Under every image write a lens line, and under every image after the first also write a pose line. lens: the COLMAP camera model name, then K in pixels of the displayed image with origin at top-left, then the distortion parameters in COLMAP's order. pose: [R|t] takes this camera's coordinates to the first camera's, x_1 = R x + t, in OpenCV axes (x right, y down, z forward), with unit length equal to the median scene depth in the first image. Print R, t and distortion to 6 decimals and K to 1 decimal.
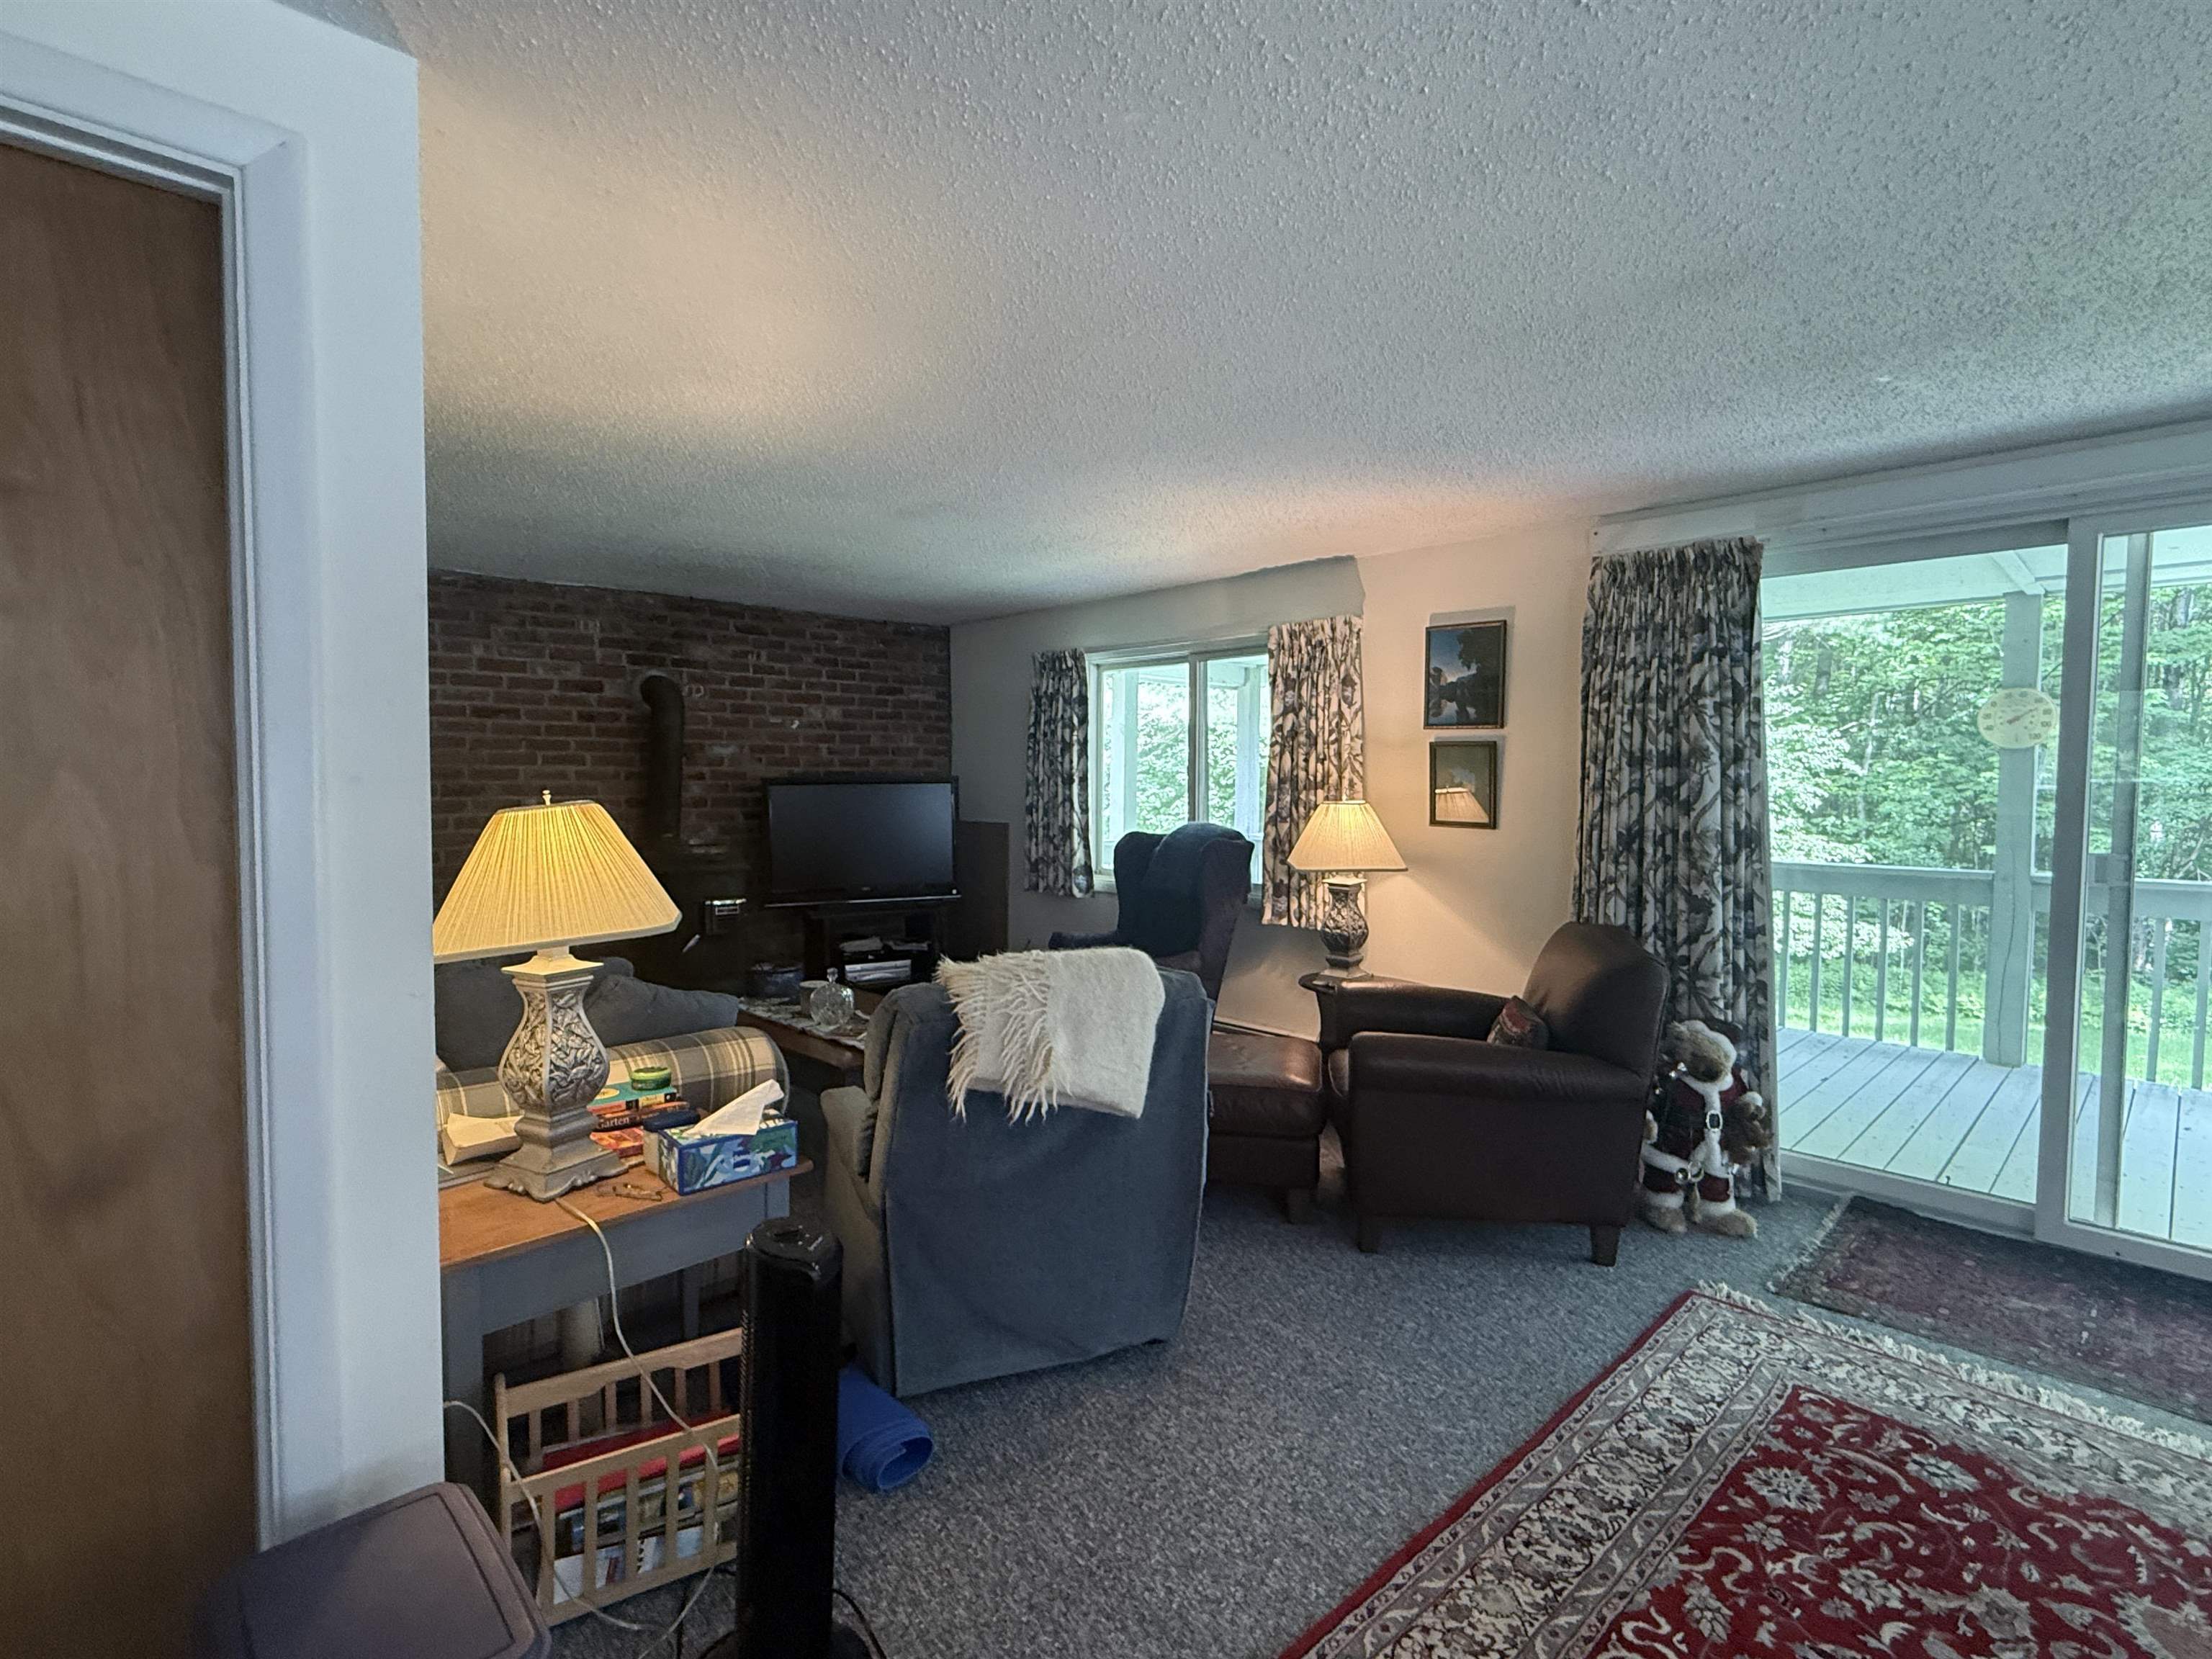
lens RADIAL K [[1056.7, 0, 1104.7], [0, 1056.7, 826.9], [0, 0, 1]] dist [0.000071, 0.000141]
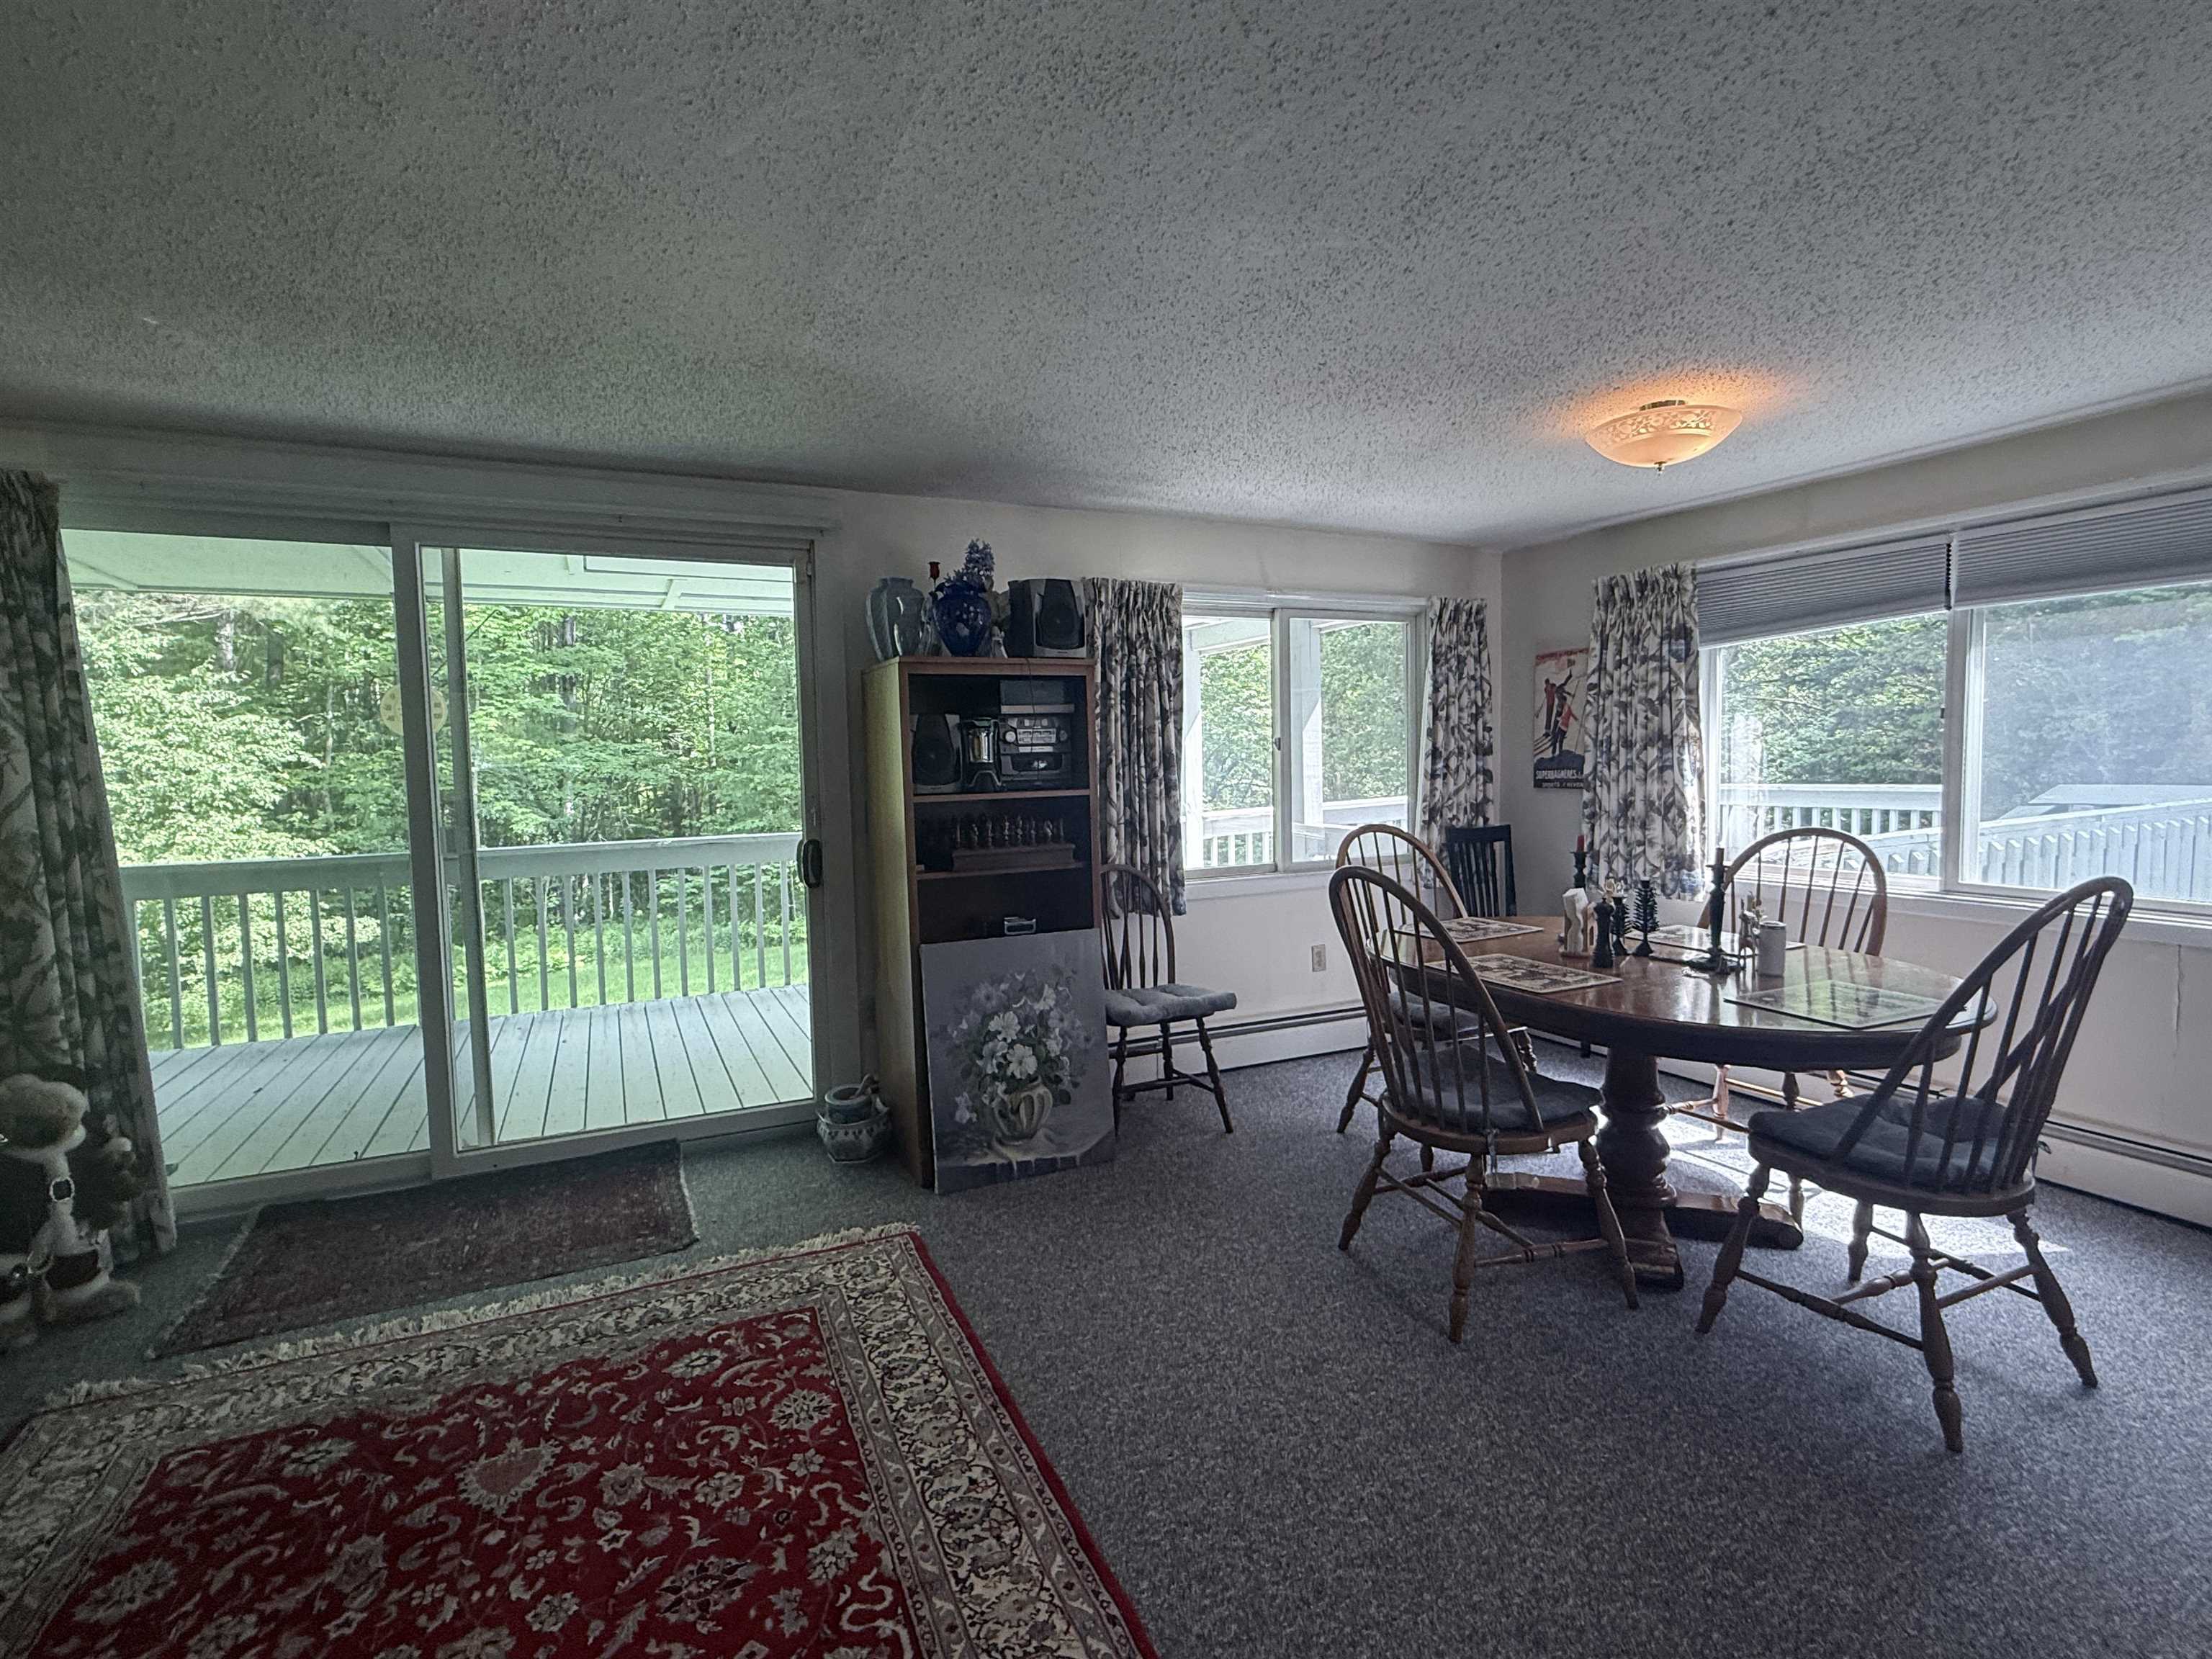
lens RADIAL K [[1056.7, 0, 1105.1], [0, 1056.7, 830.2], [0, 0, 1]] dist [0.000071, 0.000141]
pose [[0.319919, -0.075297, 0.944448, 0.061240], [0.067223, 0.996129, 0.056646, 0.007590], [-0.945057, 0.045366, 0.323742, -0.023538]]
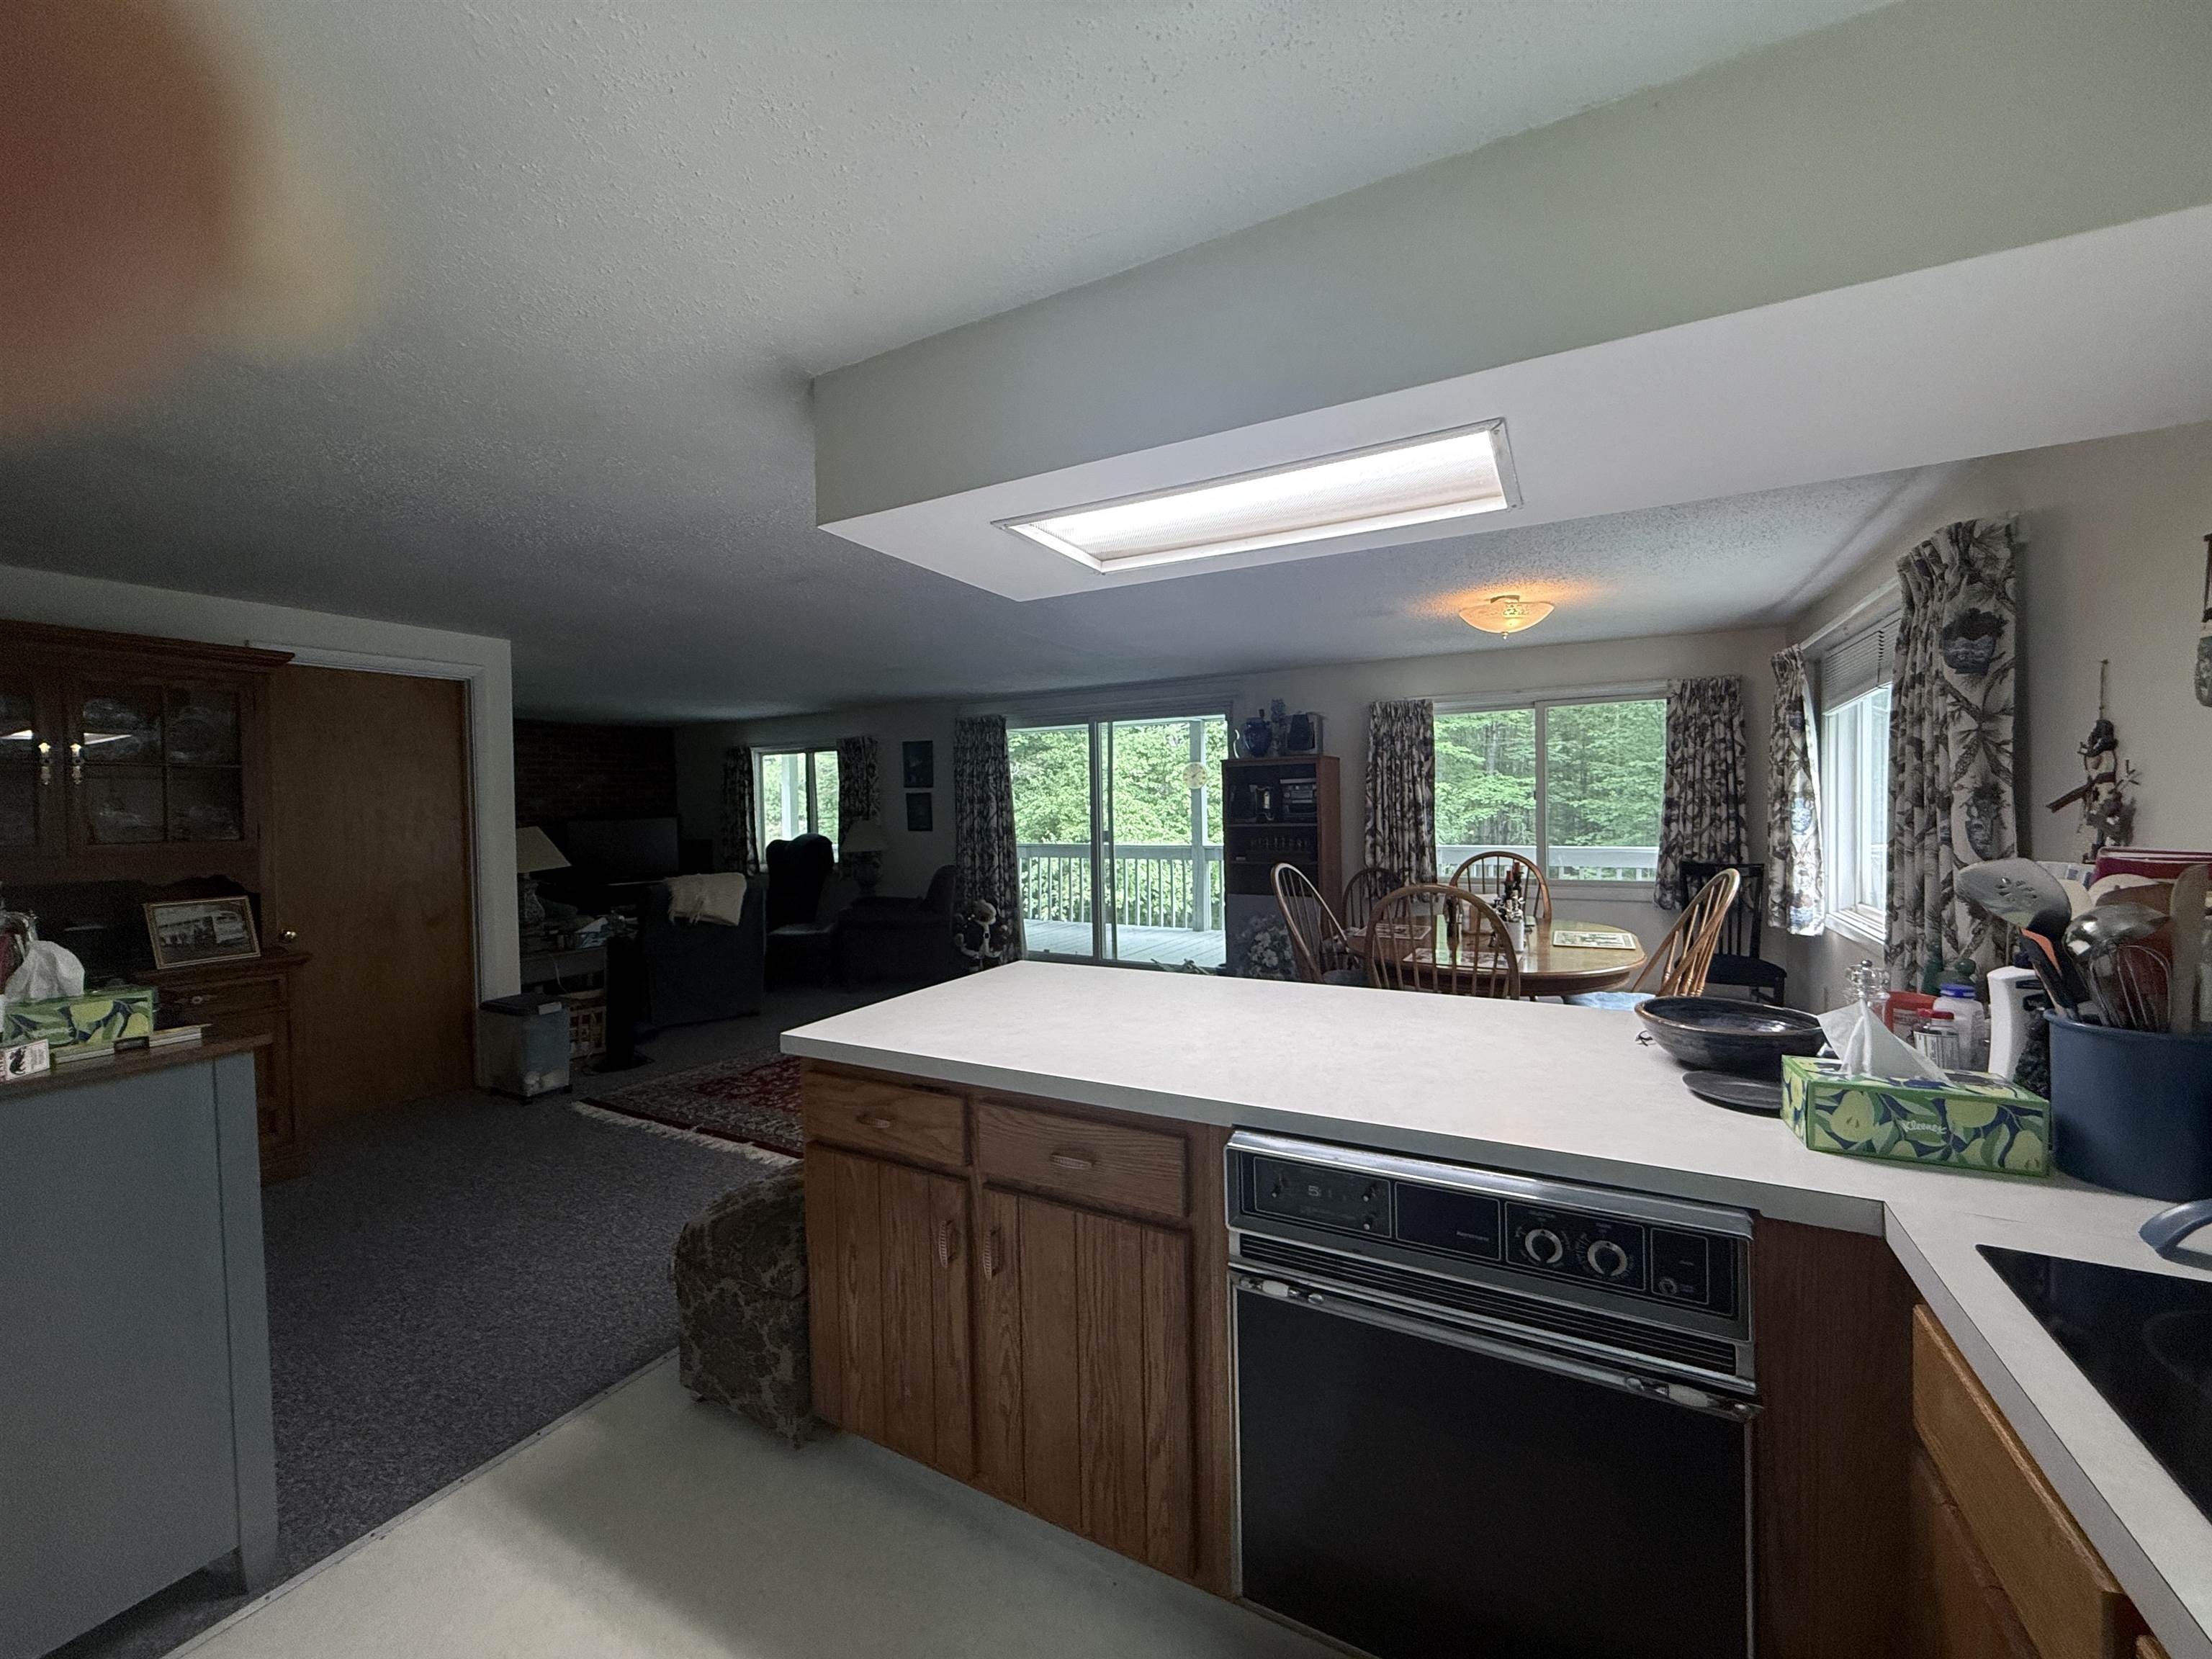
lens RADIAL K [[881.6, 0, 1100.4], [0, 881.6, 823.8], [0, 0, 1]] dist [-0.002323, -0.000660]
pose [[0.958001, -0.029627, 0.285229, 0.158322], [0.036868, 0.999119, -0.020049, 0.035715], [-0.284384, 0.029723, 0.958250, -0.862031]]
